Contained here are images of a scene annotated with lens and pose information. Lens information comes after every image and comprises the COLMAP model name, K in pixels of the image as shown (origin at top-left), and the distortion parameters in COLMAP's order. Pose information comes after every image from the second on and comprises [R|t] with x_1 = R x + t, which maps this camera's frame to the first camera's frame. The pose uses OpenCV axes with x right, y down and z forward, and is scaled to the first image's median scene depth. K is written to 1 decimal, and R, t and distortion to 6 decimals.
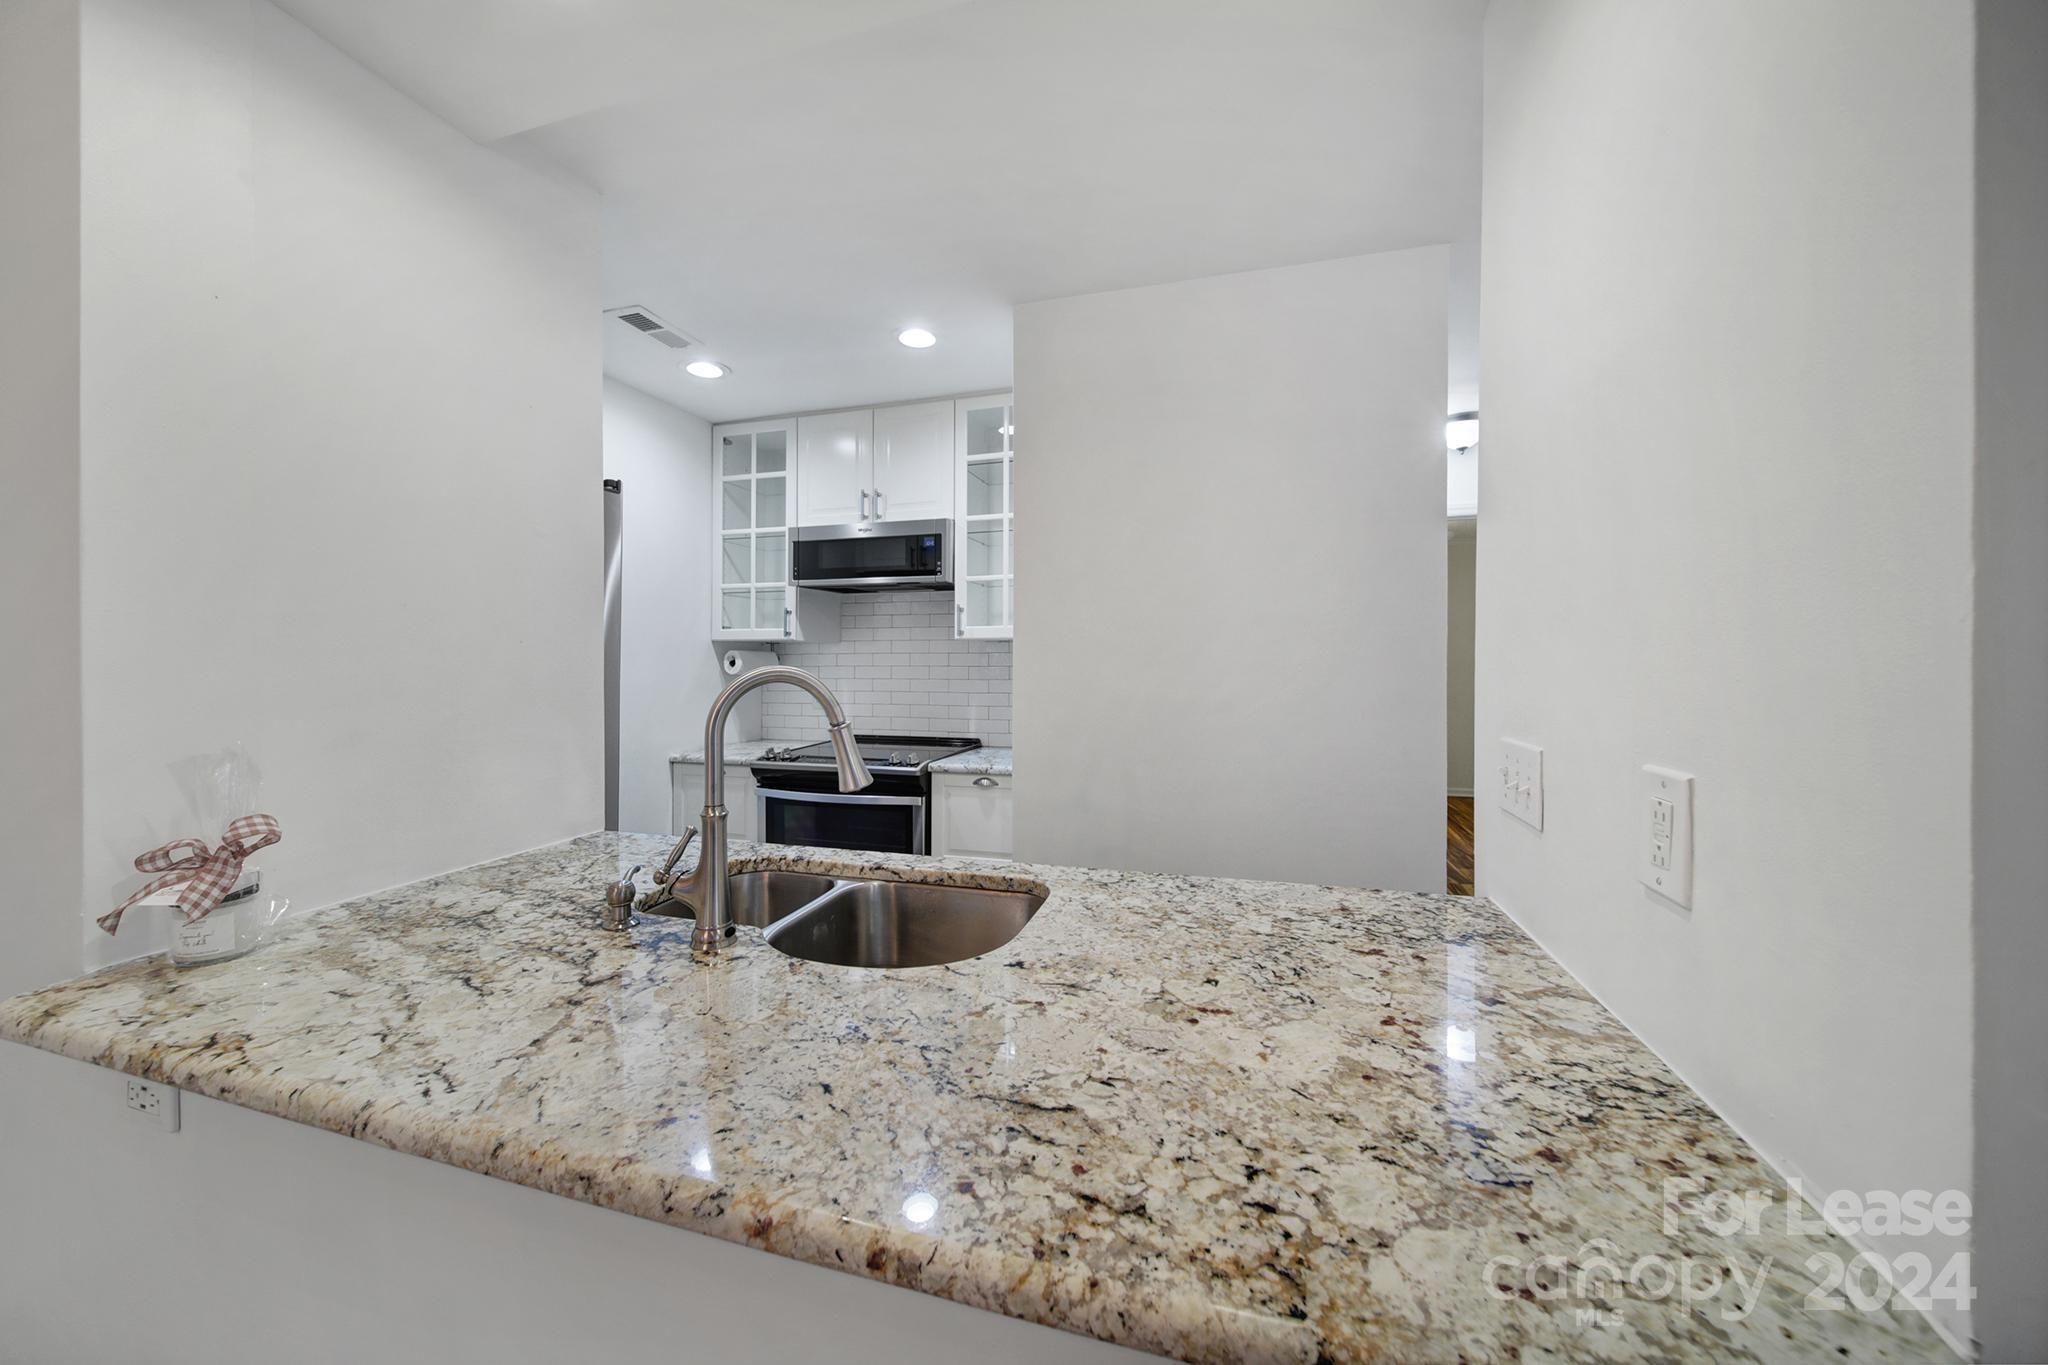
lens RADIAL K [[731.2, 0, 1024.5], [0, 731.2, 656.6], [0, 0, 1]] dist [-0.000417, -0.000083]
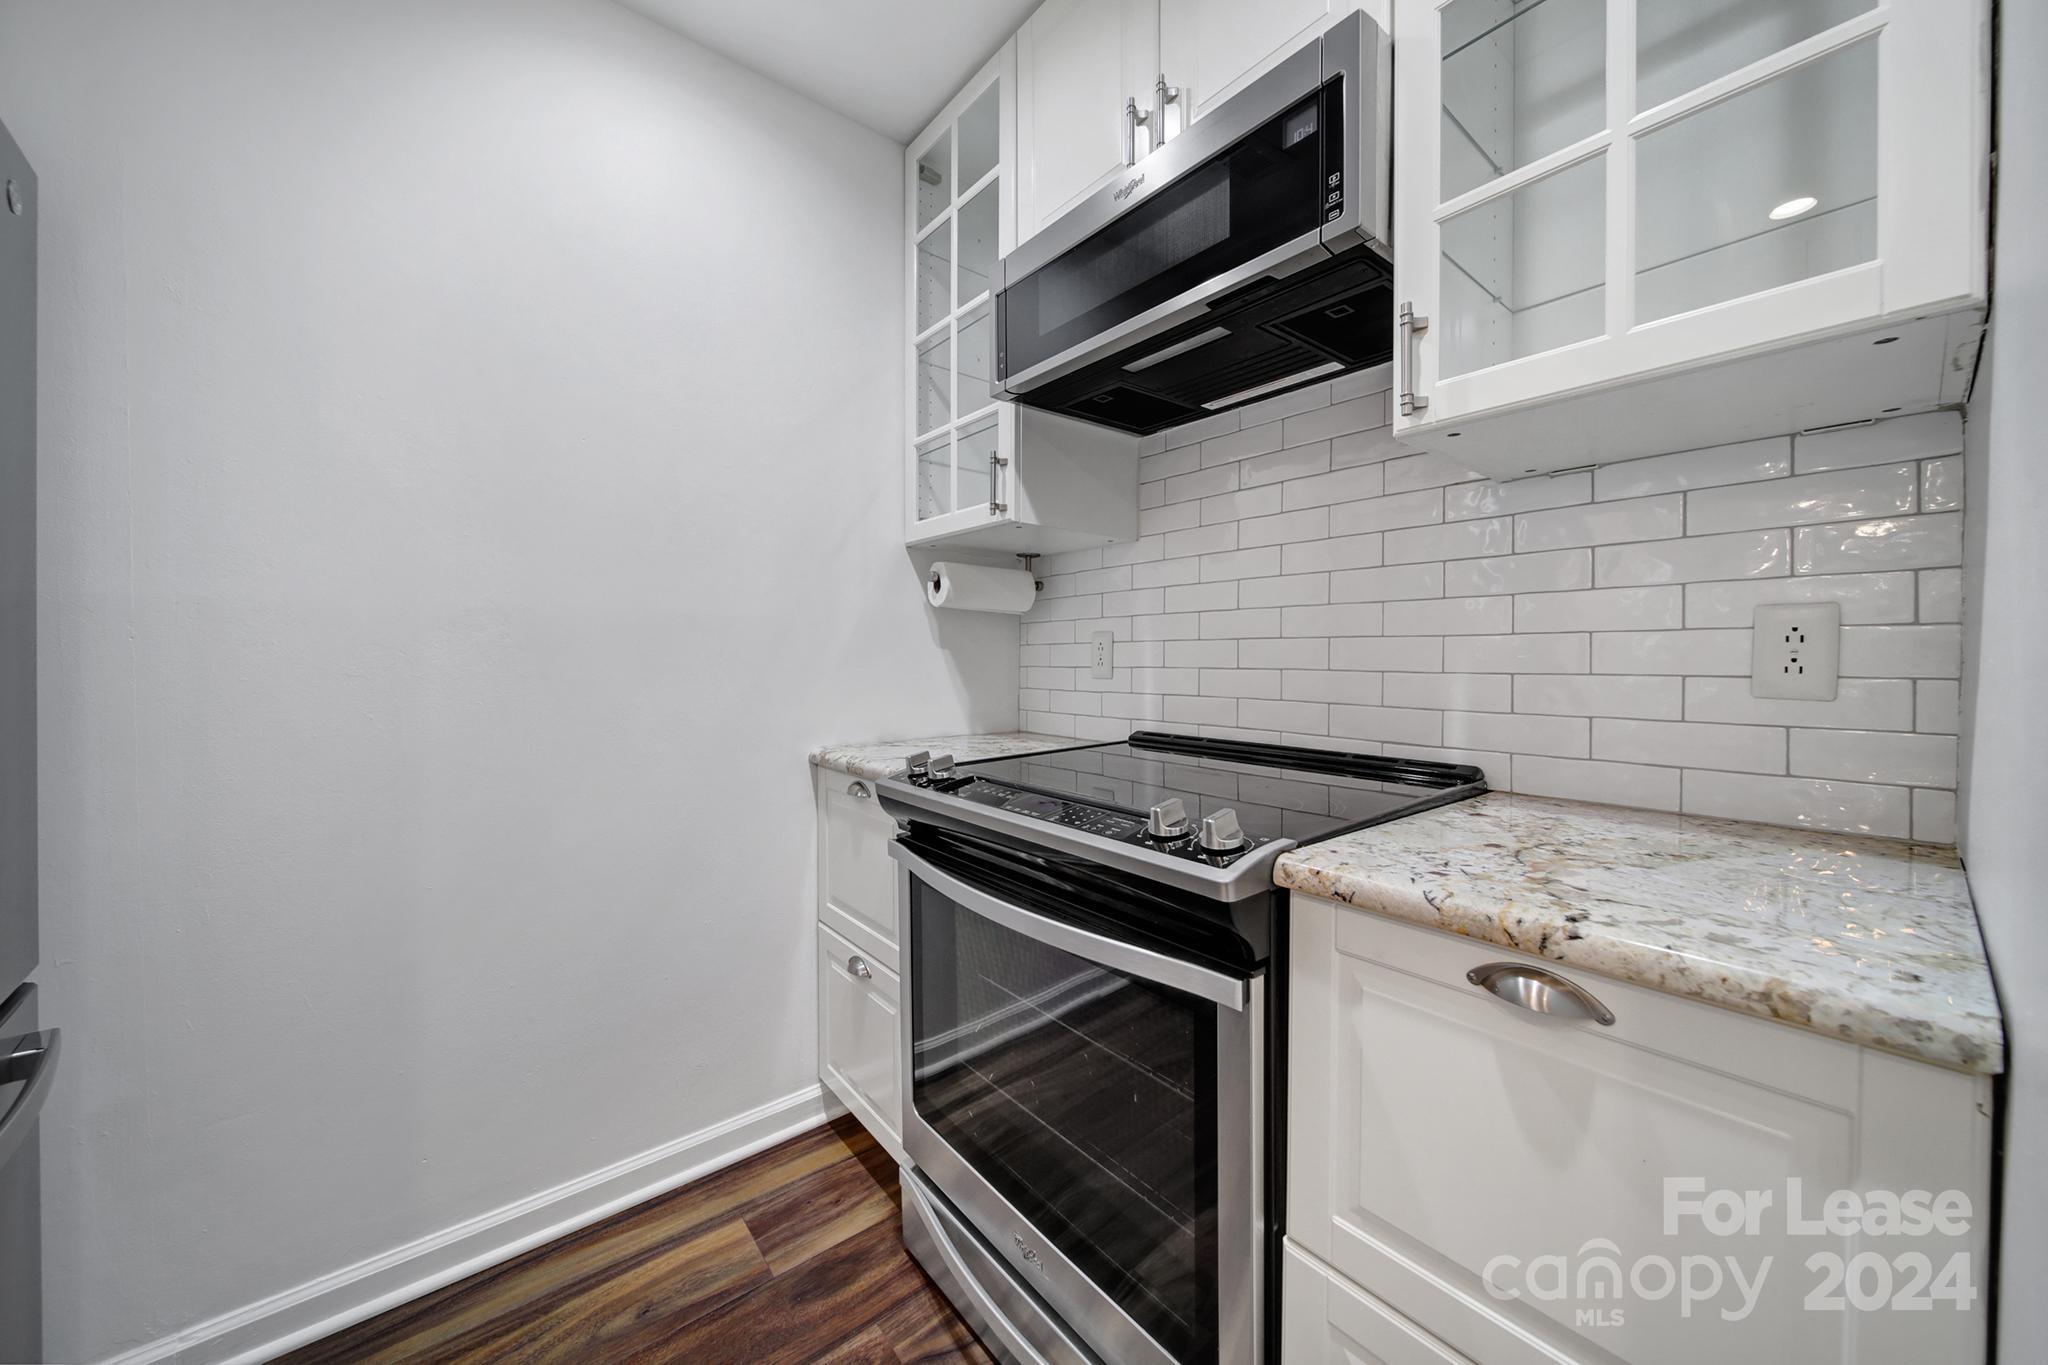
lens RADIAL K [[731.2, 0, 1024.5], [0, 731.2, 656.6], [0, 0, 1]] dist [-0.000417, -0.000083]
pose [[0.830054, 0.003703, -0.557670, -0.049895], [0.001490, 0.999960, 0.008859, 0.059039], [0.557681, -0.008184, 0.830015, 0.618660]]
